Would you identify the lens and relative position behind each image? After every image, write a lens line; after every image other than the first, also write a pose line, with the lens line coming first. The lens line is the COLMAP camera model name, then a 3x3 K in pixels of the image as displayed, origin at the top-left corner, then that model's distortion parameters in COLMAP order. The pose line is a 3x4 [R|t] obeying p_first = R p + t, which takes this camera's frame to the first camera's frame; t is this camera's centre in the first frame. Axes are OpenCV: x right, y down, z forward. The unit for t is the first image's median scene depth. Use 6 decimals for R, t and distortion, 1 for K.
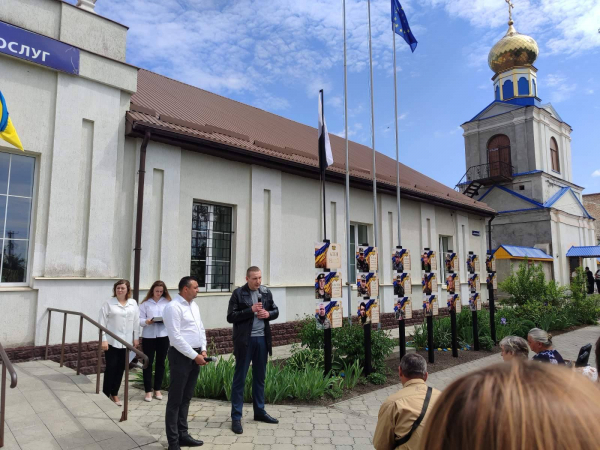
lens RADIAL K [[431.4, 0, 296.5], [0, 431.4, 223.7], [0, 0, 1]] dist [0.028386, -0.022017]
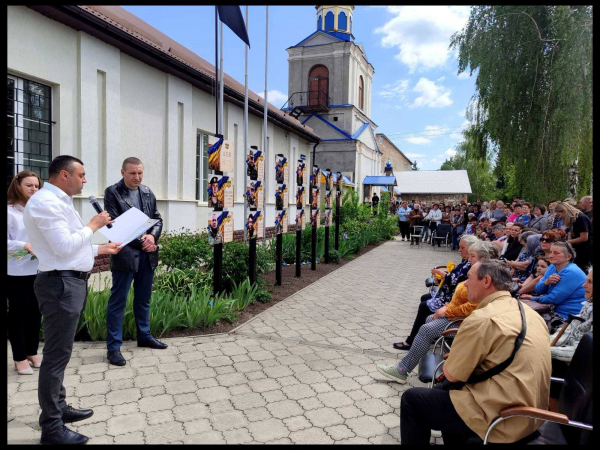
lens RADIAL K [[422.3, 0, 298.5], [0, 422.3, 226.6], [0, 0, 1]] dist [0.022182, -0.010395]
pose [[0.893817, -0.001481, 0.448430, -0.105202], [-0.079763, 0.983523, 0.162233, 0.045995], [-0.441282, -0.180774, 0.878972, 0.155671]]
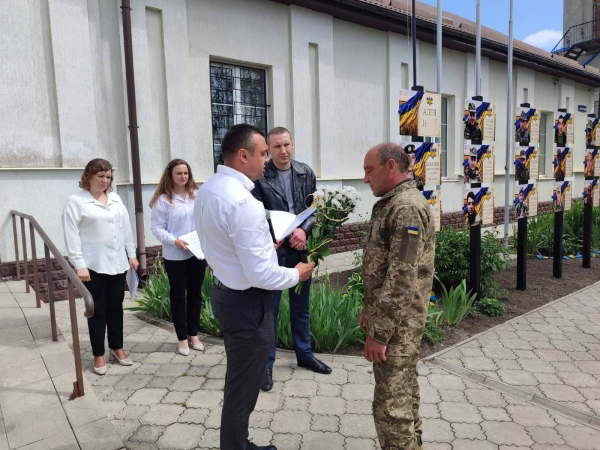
lens RADIAL K [[431.4, 0, 296.5], [0, 431.4, 225.8], [0, 0, 1]] dist [0.028386, -0.022017]
pose [[0.992937, -0.016358, -0.117510, -0.018991], [0.042780, 0.973186, 0.226006, 0.056999], [0.110662, -0.229437, 0.967012, 0.262501]]
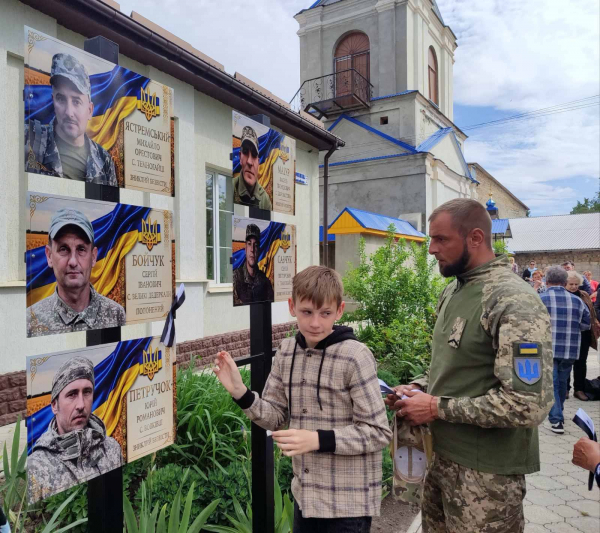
lens RADIAL K [[513.4, 0, 255.8], [0, 513.4, 266.2], [0, 0, 1]] dist [0.054346, -0.013058]
pose [[0.968252, -0.008521, 0.249830, 0.439895], [-0.017022, 0.994851, 0.099904, 0.126952], [-0.249395, -0.100985, 0.963122, 0.883573]]
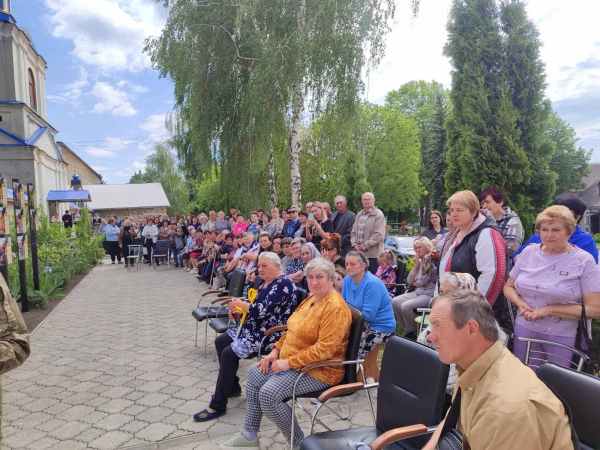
lens RADIAL K [[431.4, 0, 297.2], [0, 431.4, 227.7], [0, 0, 1]] dist [0.028386, -0.022017]
pose [[0.403348, -0.044092, 0.913984, -0.076549], [-0.068045, 0.994628, 0.078011, 0.060048], [-0.912513, -0.093658, 0.398181, 0.297844]]
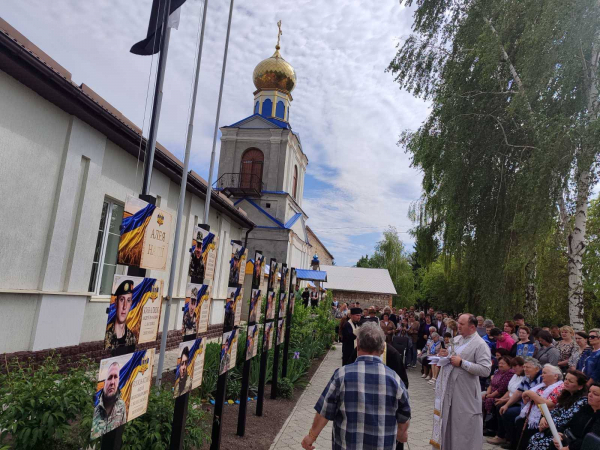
lens RADIAL K [[431.4, 0, 297.2], [0, 431.4, 227.5], [0, 0, 1]] dist [0.028386, -0.022017]
pose [[0.783789, 0.168102, 0.597843, -0.040002], [-0.163845, 0.984534, -0.062027, 0.048002], [-0.599024, -0.049338, 0.799210, 0.418820]]
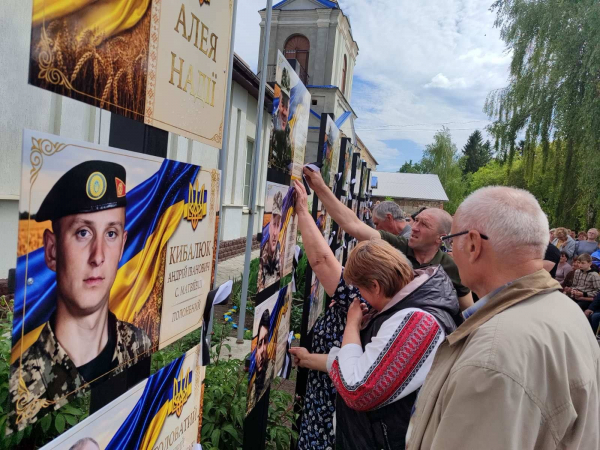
lens RADIAL K [[431.4, 0, 293.6], [0, 431.4, 225.0], [0, 0, 1]] dist [0.028386, -0.022017]
pose [[0.838388, 0.047971, 0.542959, 0.028816], [-0.159344, 0.974175, 0.159974, 0.073074], [-0.521263, -0.220638, 0.824381, 0.605937]]
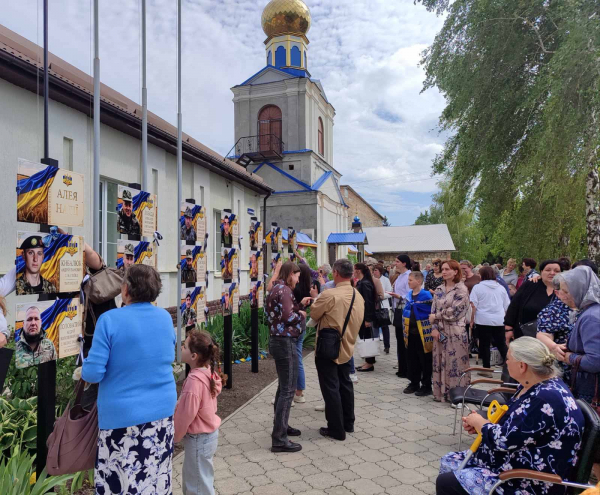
lens RADIAL K [[474.9, 0, 267.5], [0, 474.9, 249.1], [0, 0, 1]] dist [0.037482, -0.034130]
pose [[0.884531, 0.014670, 0.466250, 0.028856], [-0.053250, 0.996147, 0.069679, 0.057636], [-0.463432, -0.086461, 0.881904, 0.329413]]
